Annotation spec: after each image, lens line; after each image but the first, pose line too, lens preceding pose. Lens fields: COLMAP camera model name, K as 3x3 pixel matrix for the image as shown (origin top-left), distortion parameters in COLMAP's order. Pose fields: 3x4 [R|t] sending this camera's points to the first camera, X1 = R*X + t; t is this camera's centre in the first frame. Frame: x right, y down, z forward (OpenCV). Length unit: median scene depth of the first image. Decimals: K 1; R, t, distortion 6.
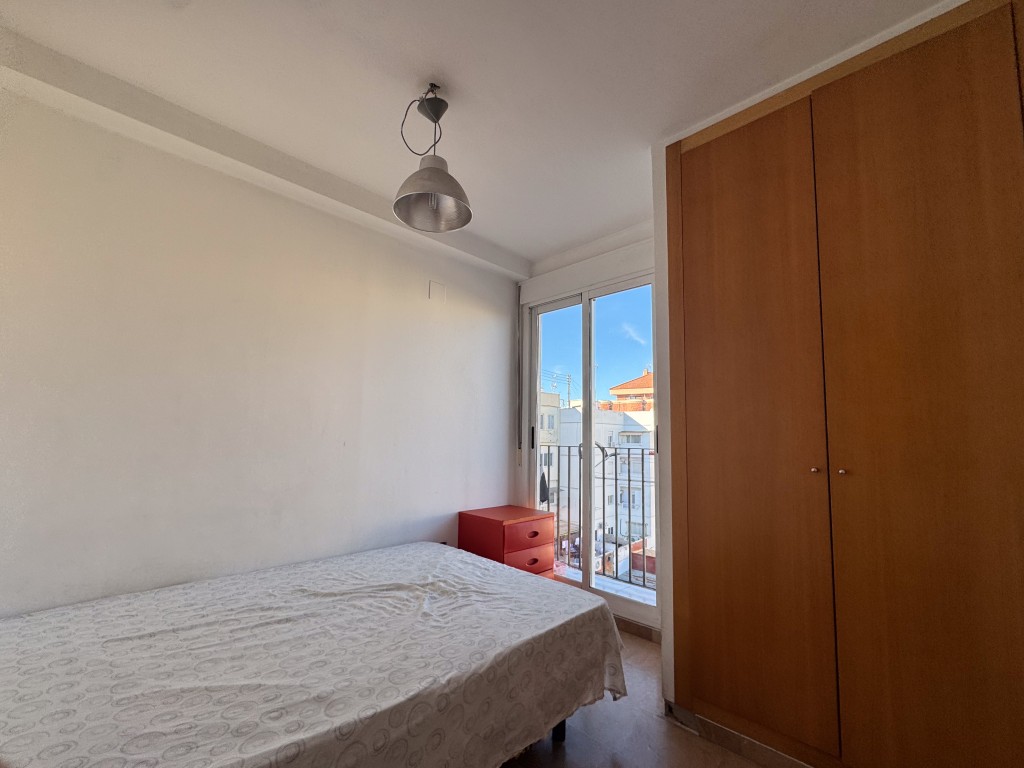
lens RADIAL K [[431.9, 0, 512.6], [0, 431.9, 397.7], [0, 0, 1]] dist [0.001056, -0.000351]
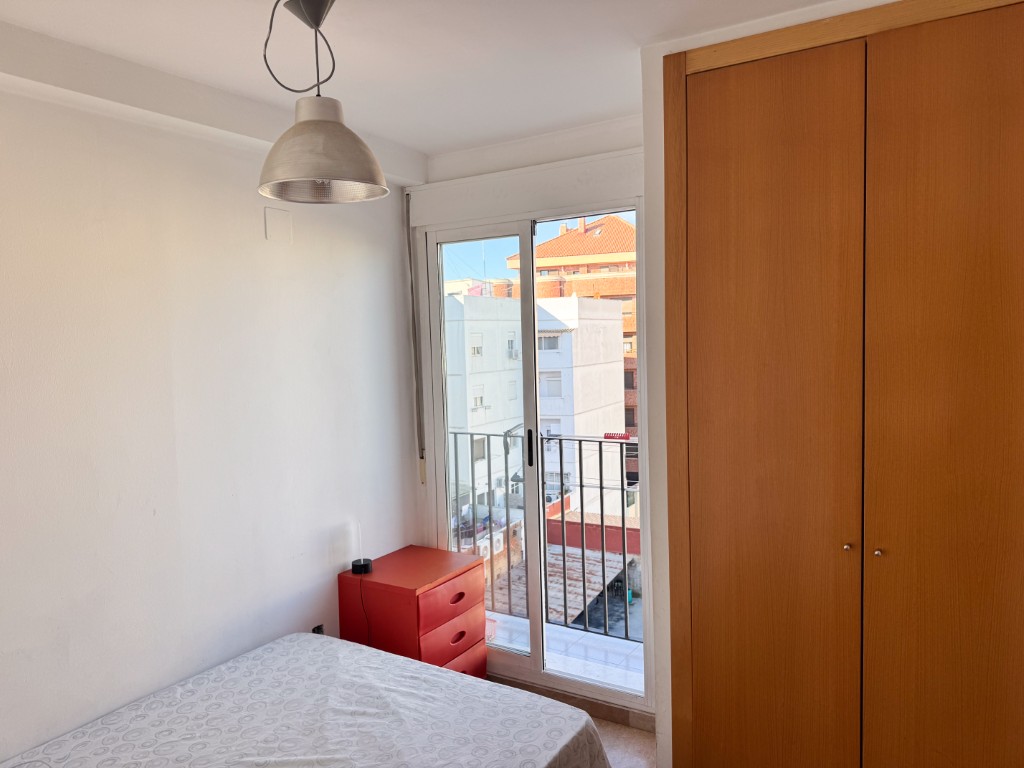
lens RADIAL K [[727.0, 0, 513.6], [0, 727.0, 382.9], [0, 0, 1]] dist [0.063852, -0.087412]
pose [[0.972330, -0.057676, 0.226379, -0.010416], [0.021809, 0.987223, 0.157846, -0.018933], [-0.232590, -0.148542, 0.961165, -0.006753]]
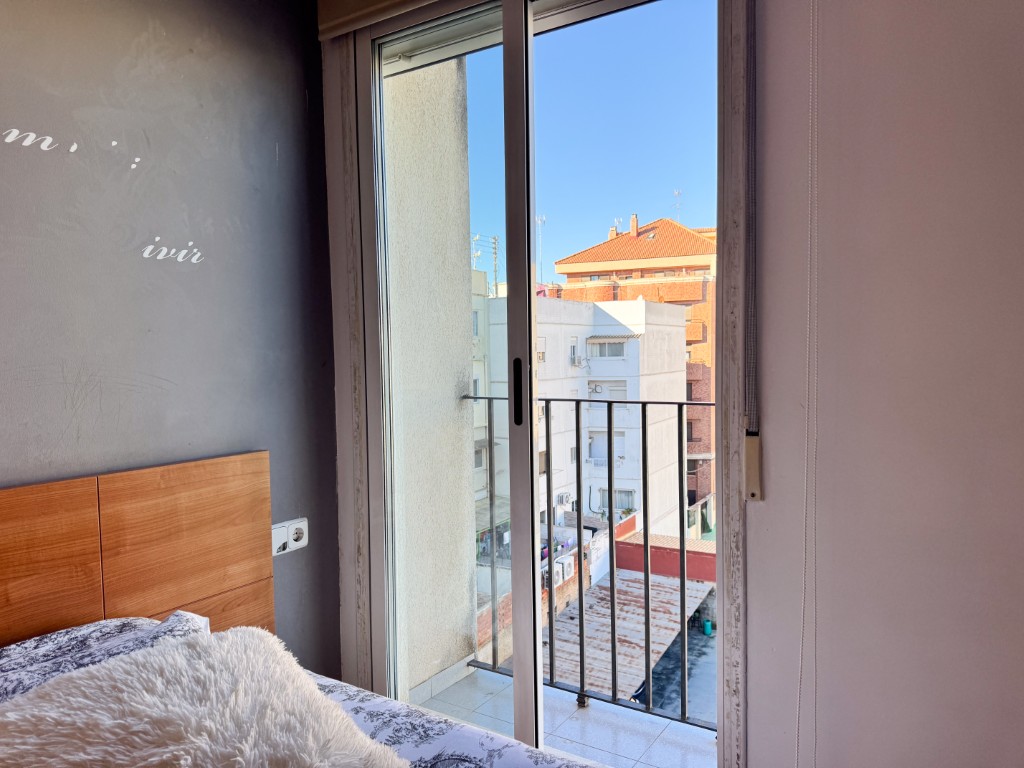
lens RADIAL K [[727.0, 0, 509.1], [0, 727.0, 379.6], [0, 0, 1]] dist [0.063852, -0.087412]
pose [[0.978107, -0.039609, 0.204296, -0.075008], [0.011913, 0.990767, 0.135051, 0.003974], [-0.207759, -0.129660, 0.969549, 0.108431]]
